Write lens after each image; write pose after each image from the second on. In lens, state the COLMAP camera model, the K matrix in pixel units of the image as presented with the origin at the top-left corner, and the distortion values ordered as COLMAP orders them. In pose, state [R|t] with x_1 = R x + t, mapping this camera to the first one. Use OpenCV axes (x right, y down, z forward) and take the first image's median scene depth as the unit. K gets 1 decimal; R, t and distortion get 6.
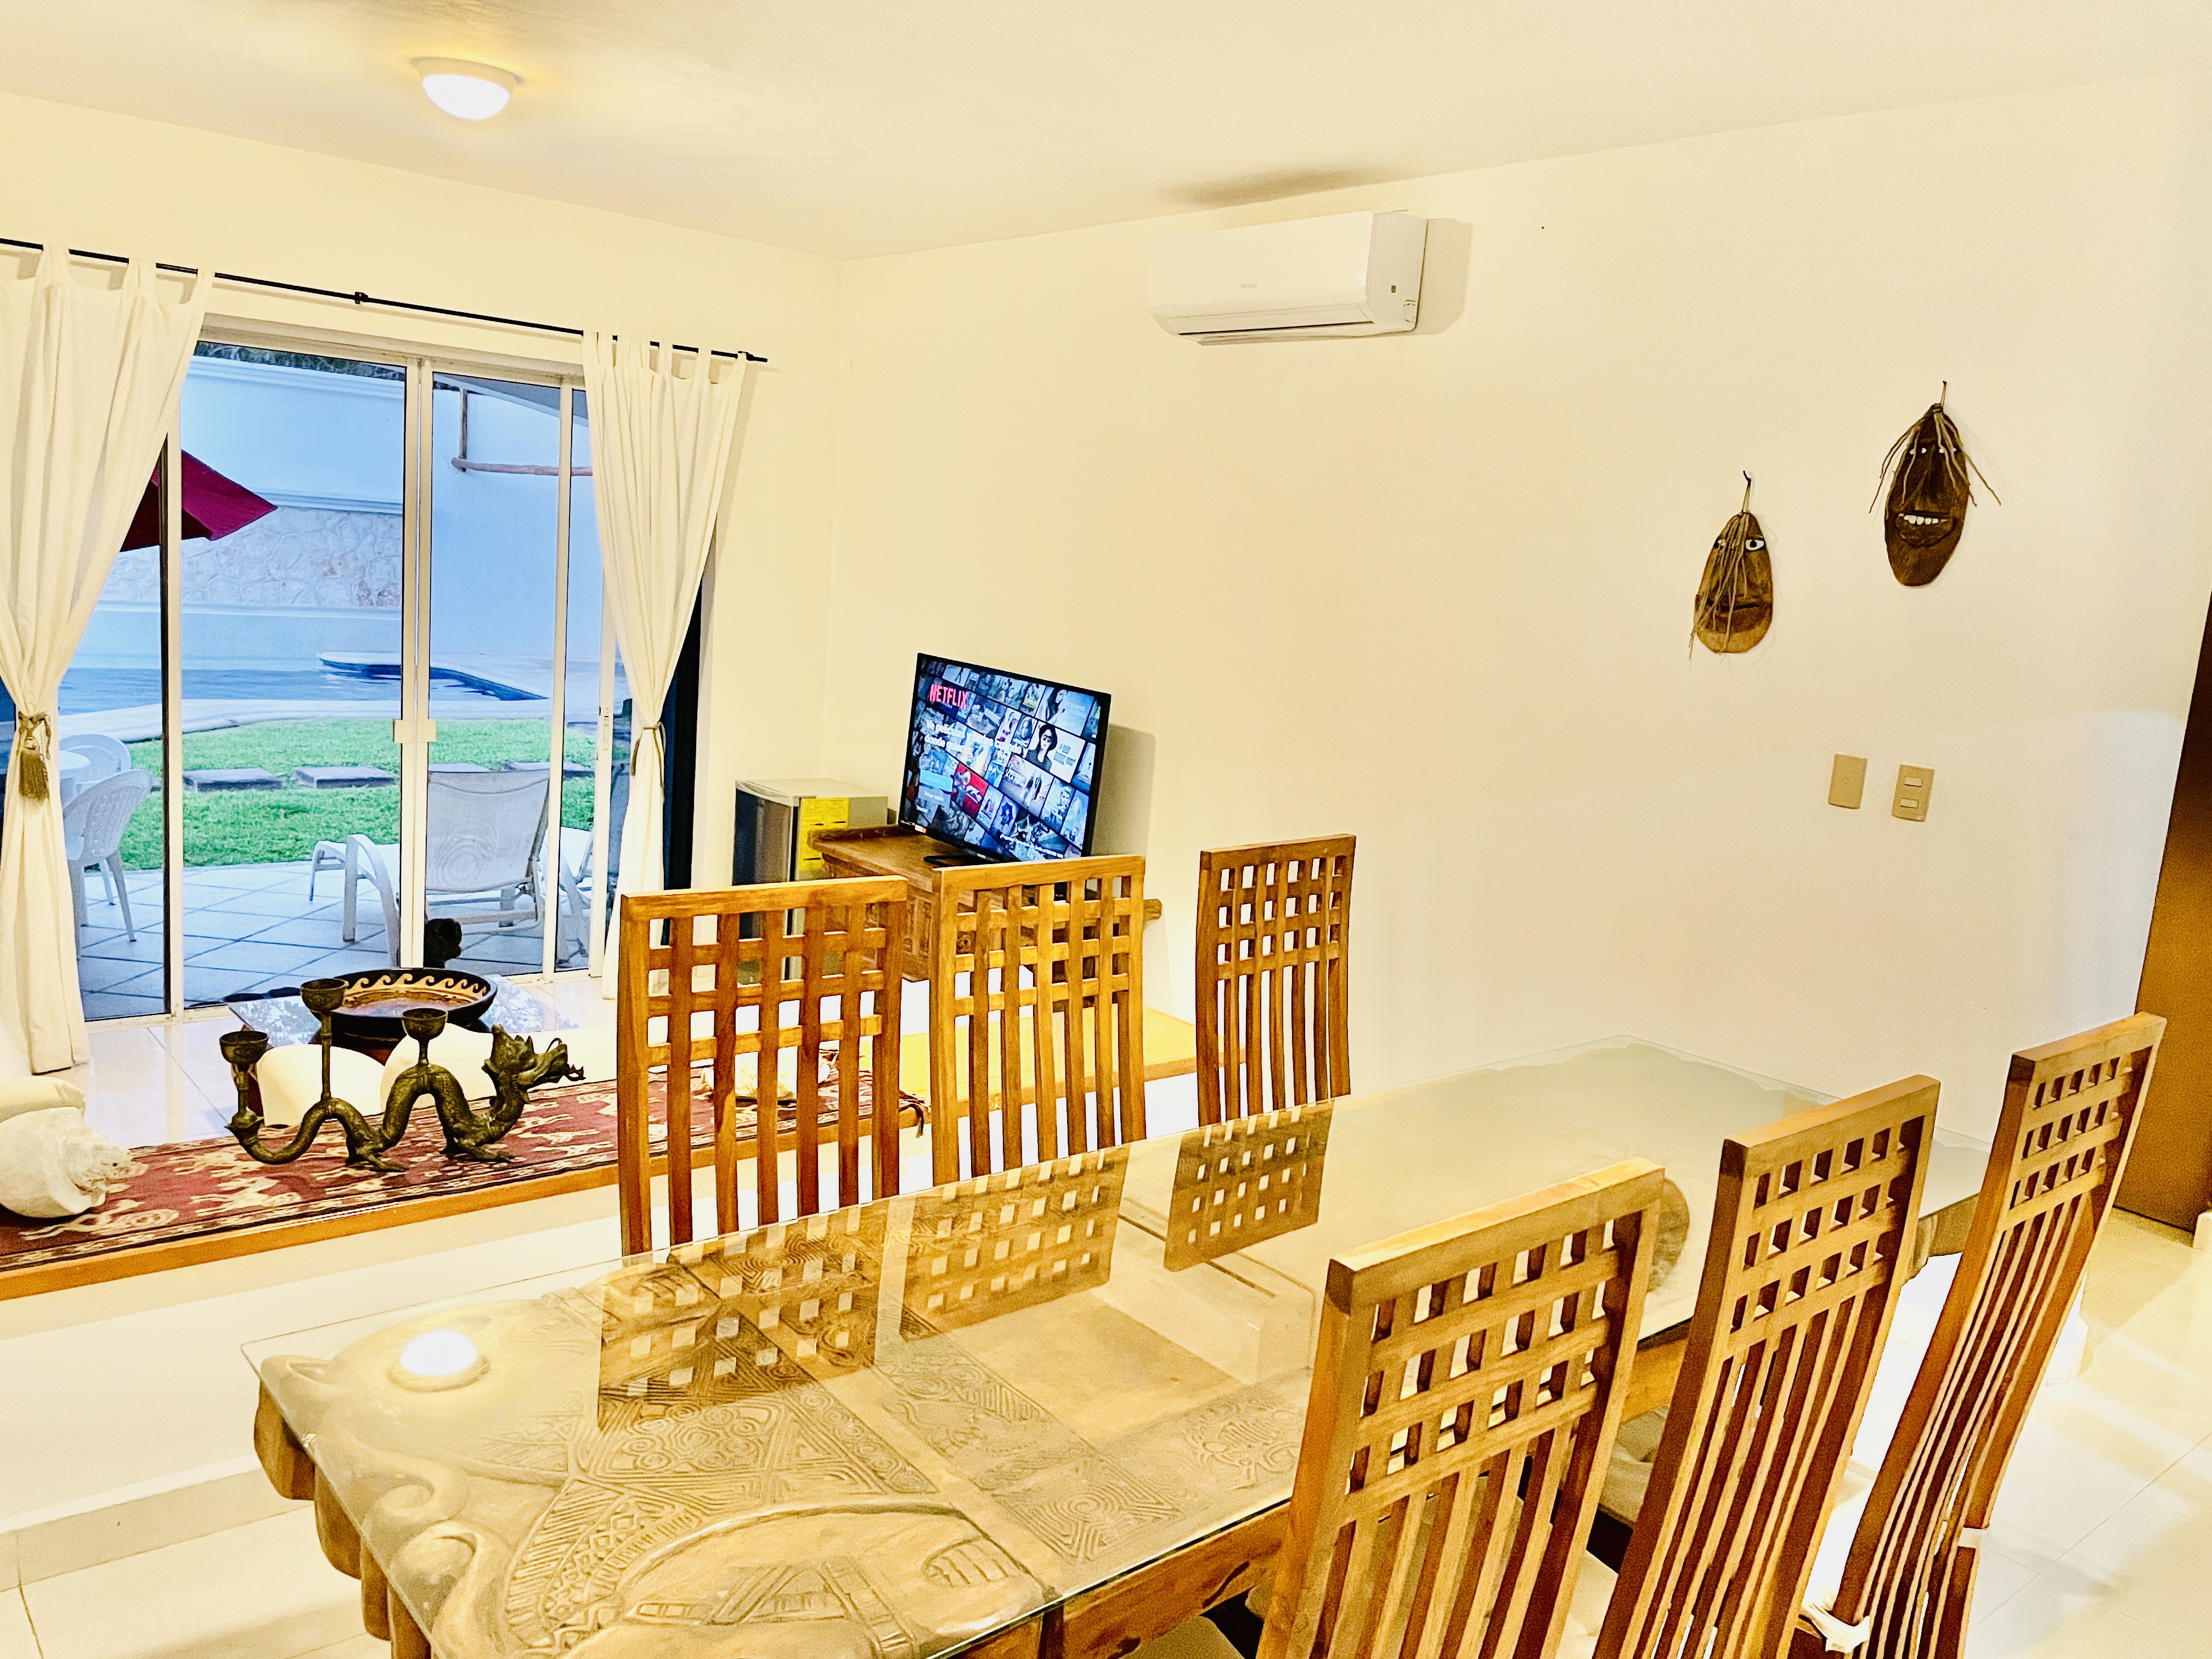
lens RADIAL K [[1677.5, 0, 1108.8], [0, 1677.5, 826.5], [0, 0, 1]] dist [0.078042, -0.109807]
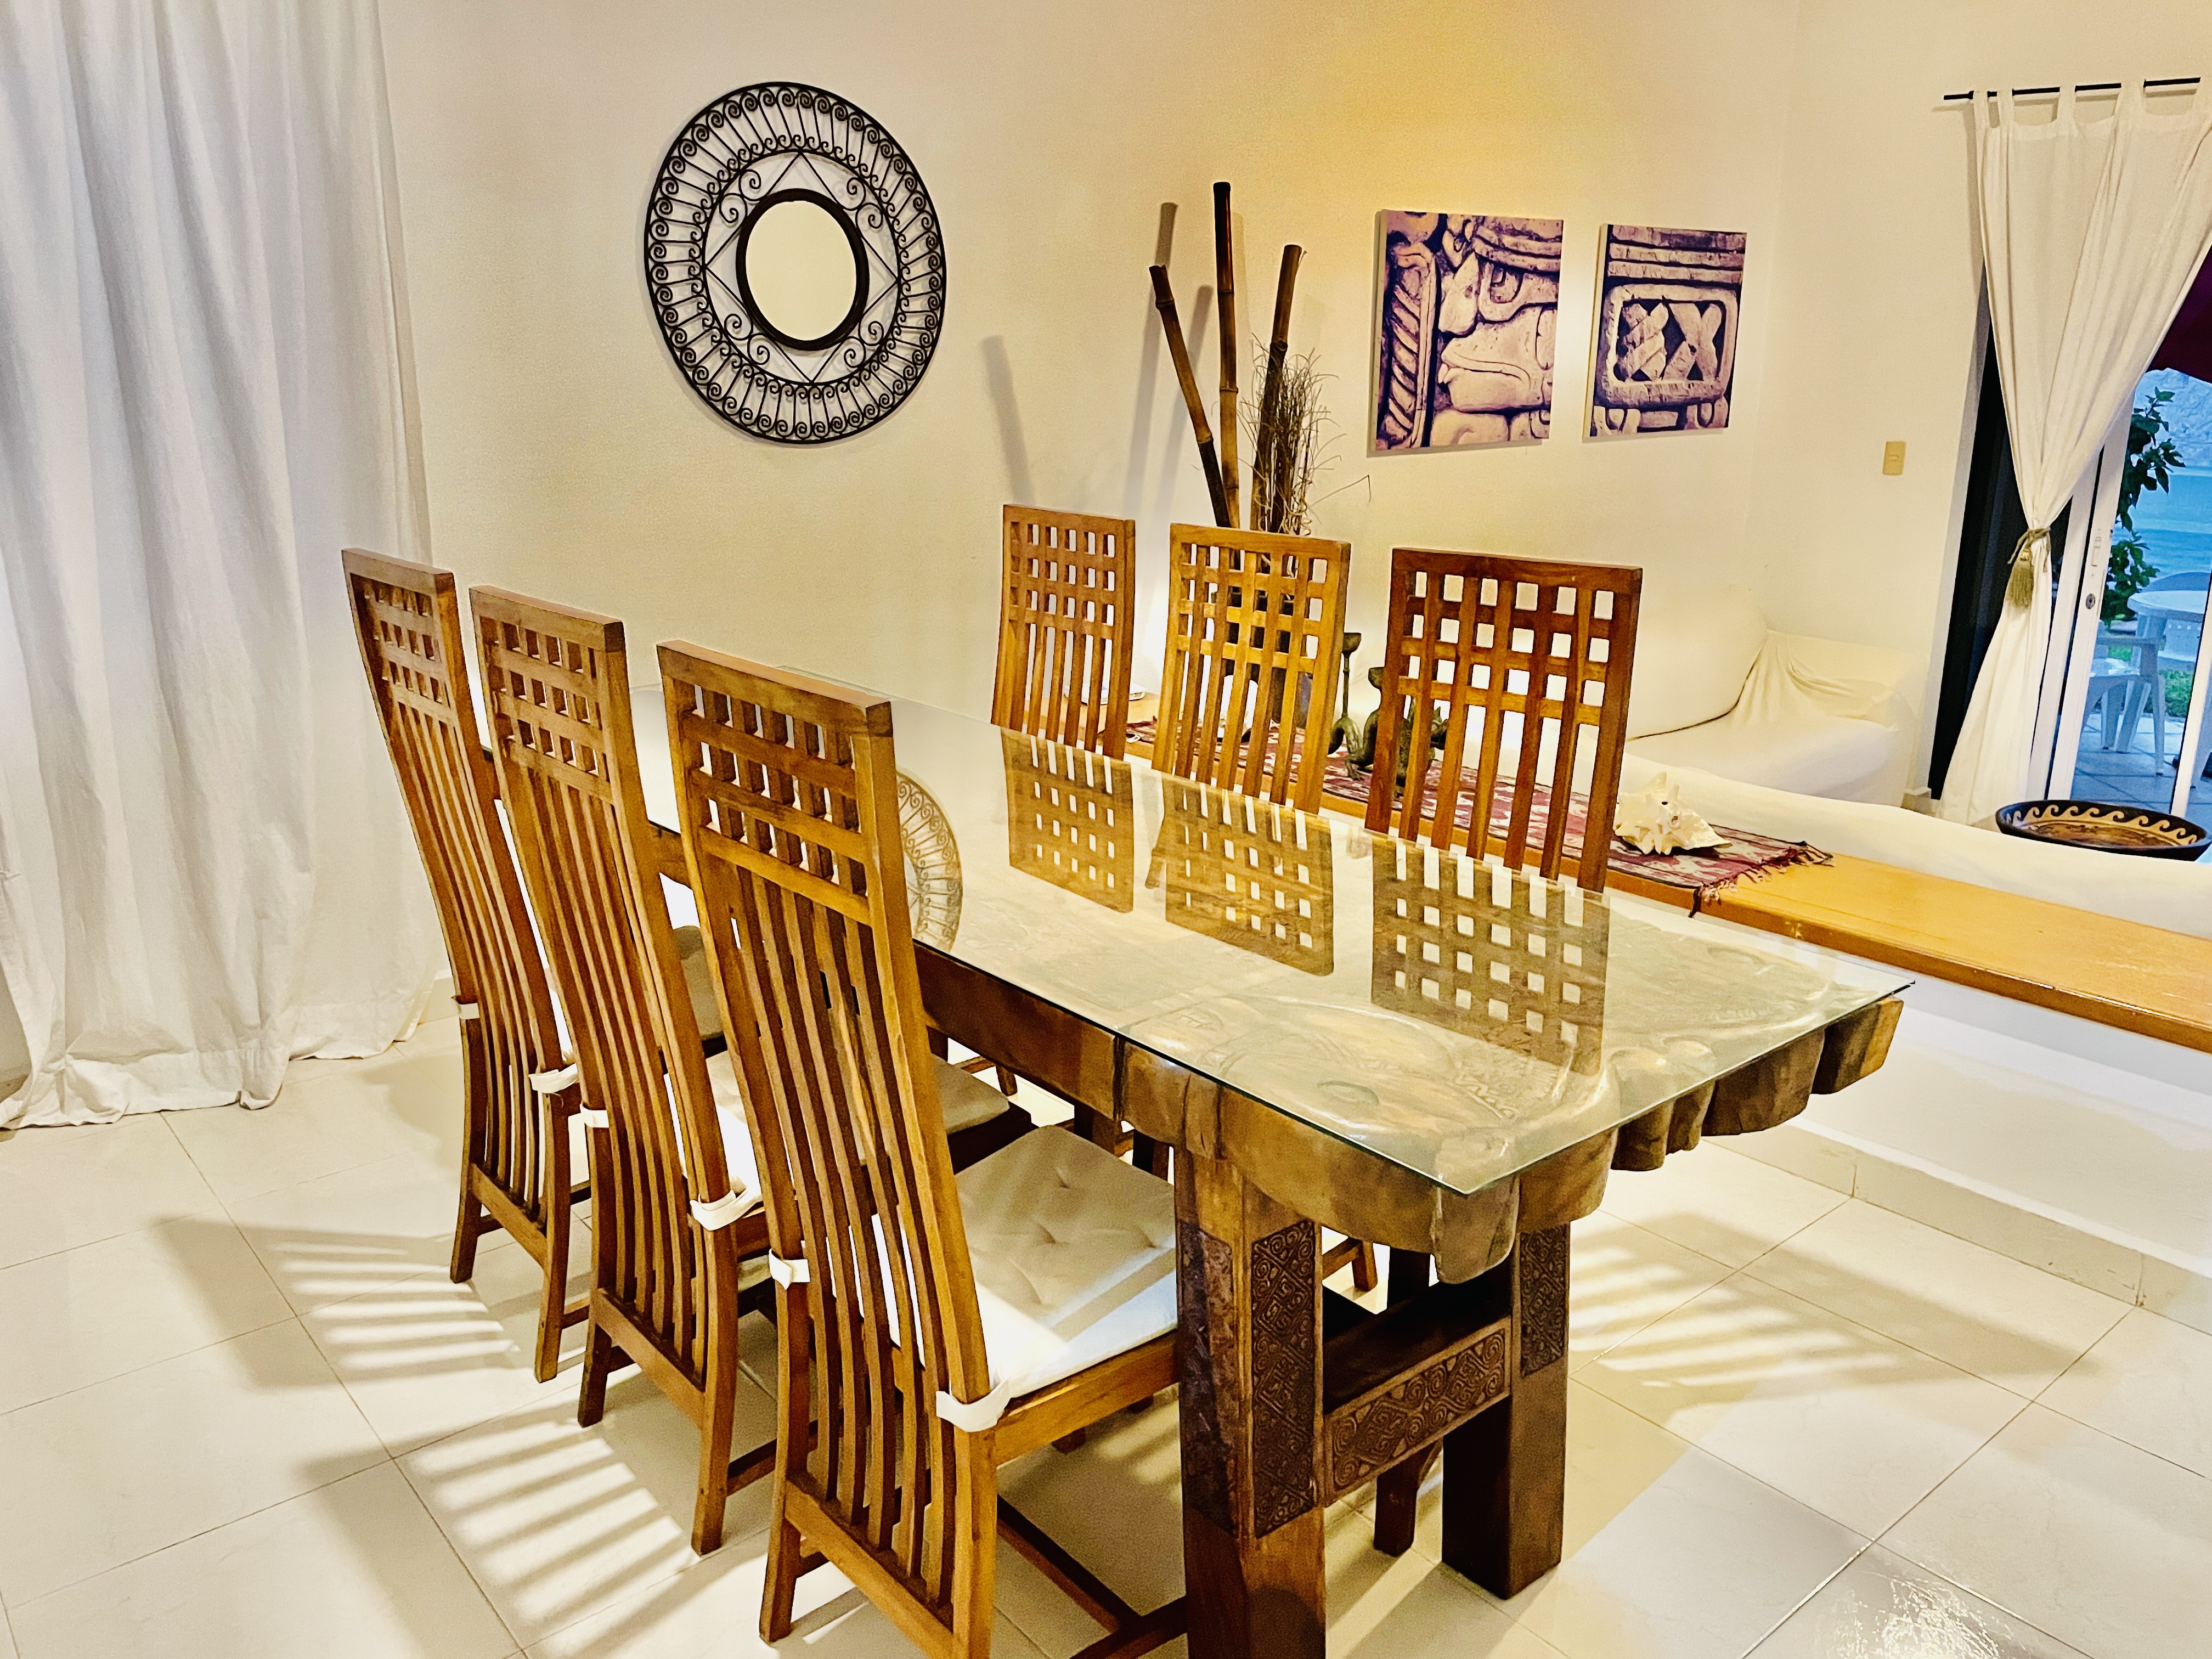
lens RADIAL K [[1677.5, 0, 1103.6], [0, 1677.5, 826.6], [0, 0, 1]] dist [0.078042, -0.109807]
pose [[-0.012351, 0.195523, -0.980621, 0.401152], [-0.162590, 0.967252, 0.194905, 0.004010], [0.986616, 0.161847, 0.019844, 0.345134]]
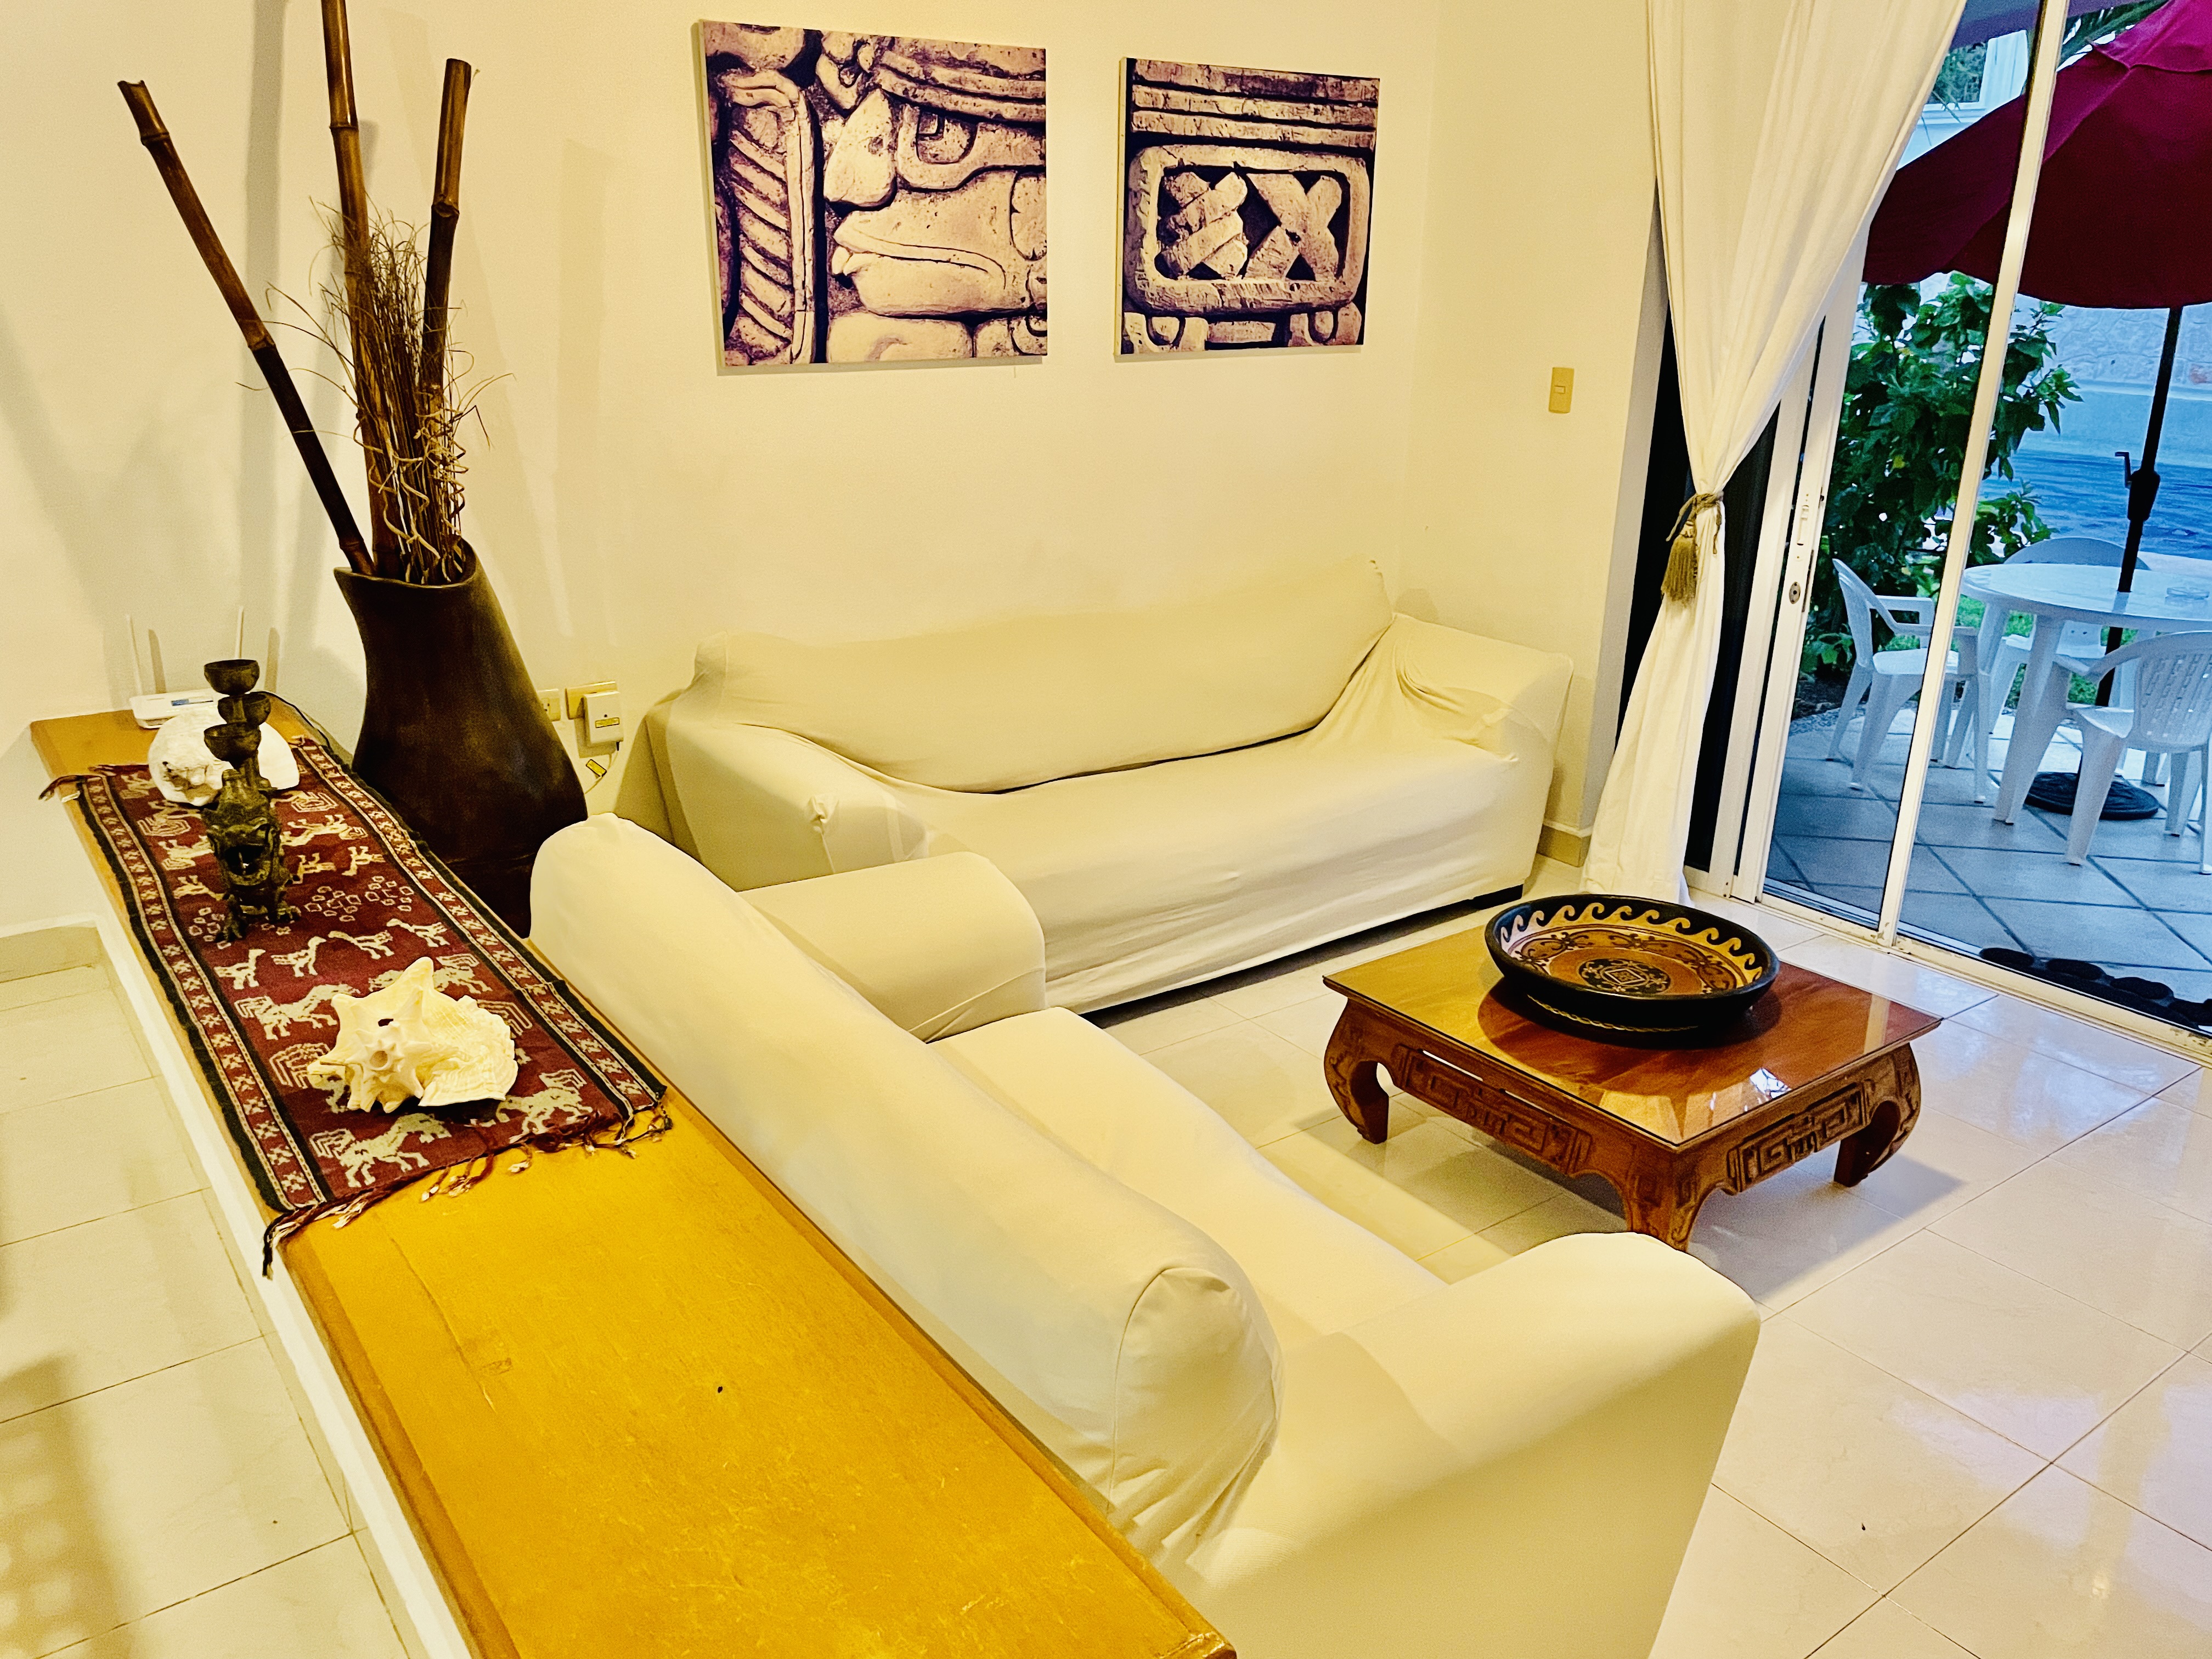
lens RADIAL K [[1677.5, 0, 1089.1], [0, 1677.5, 832.4], [0, 0, 1]] dist [0.078042, -0.109807]
pose [[-0.076823, 0.252611, -0.964513, 0.163038], [-0.180923, 0.947780, 0.262639, -0.058670], [0.980492, 0.194680, -0.027108, 0.635911]]
